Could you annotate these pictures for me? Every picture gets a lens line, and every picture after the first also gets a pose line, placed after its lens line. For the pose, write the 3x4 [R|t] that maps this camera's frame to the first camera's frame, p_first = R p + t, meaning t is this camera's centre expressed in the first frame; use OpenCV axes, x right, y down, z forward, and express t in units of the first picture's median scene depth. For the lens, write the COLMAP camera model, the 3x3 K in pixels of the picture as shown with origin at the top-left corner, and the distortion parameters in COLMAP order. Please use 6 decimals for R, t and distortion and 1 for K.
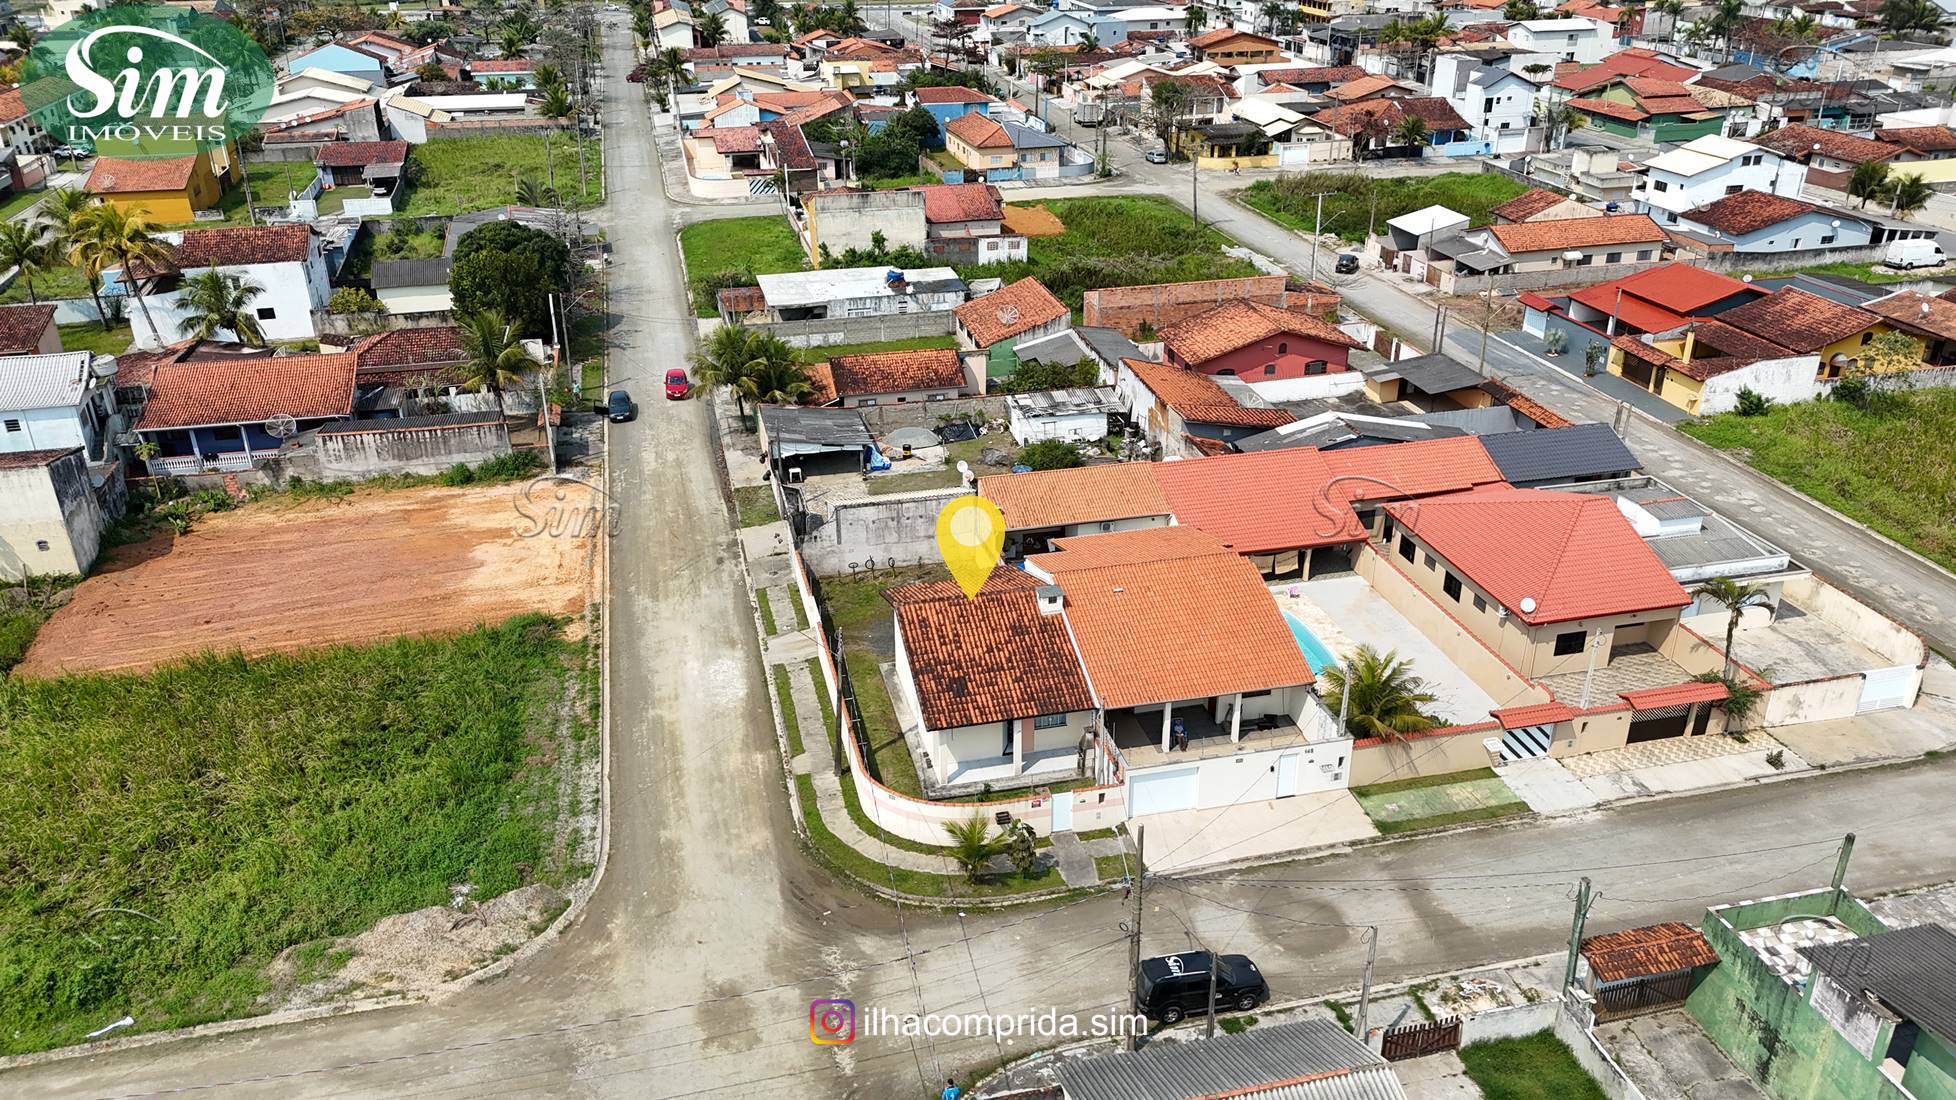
lens RADIAL K [[1479.9, 0, 979.7], [0, 1479.9, 521.0], [0, 0, 1]] dist [0.127315, -0.001307]
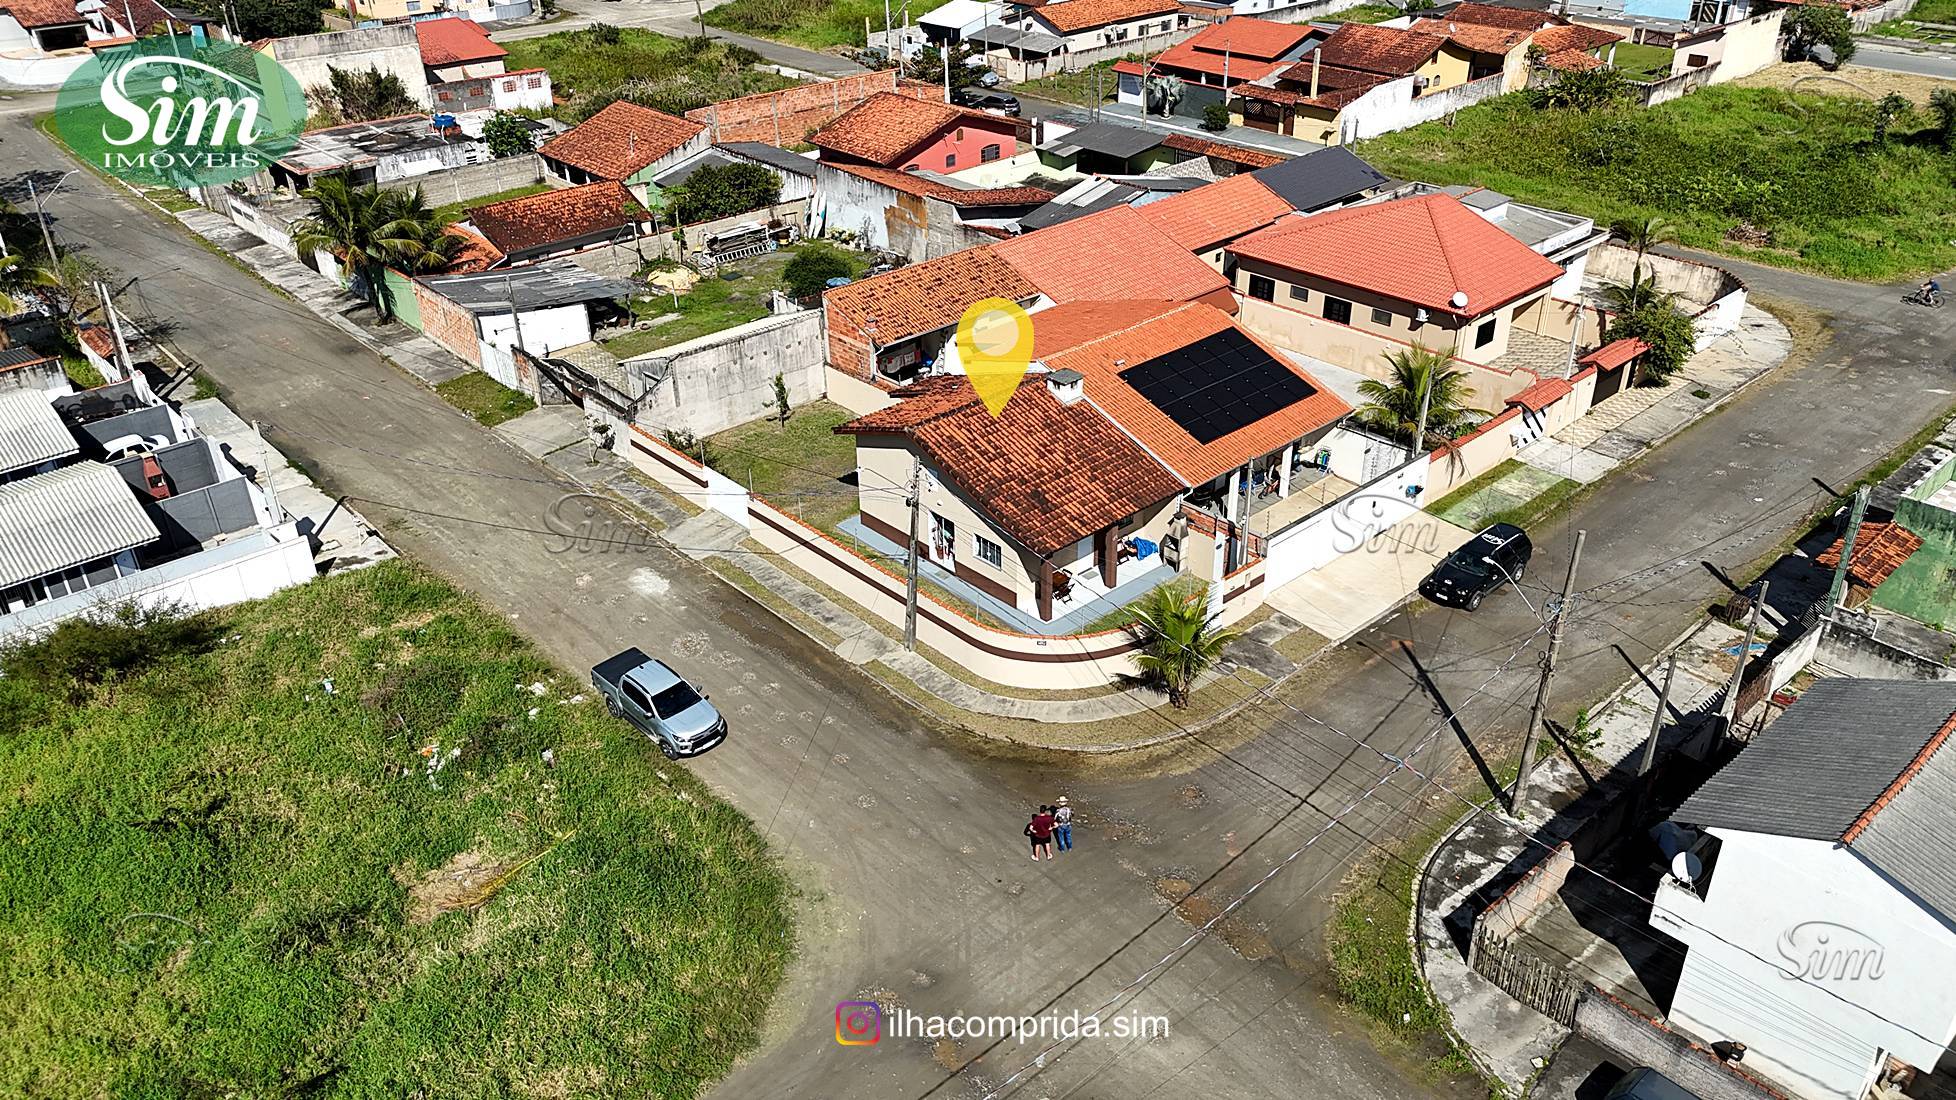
lens RADIAL K [[1471.9, 0, 978.0], [0, 1471.9, 550.0], [0, 0, 1]] dist [0.103042, -0.091551]
pose [[0.875027, -0.243533, 0.418353, -0.372047], [0.207468, 0.969507, 0.130433, 0.023891], [-0.437361, -0.027337, 0.898870, 0.274701]]
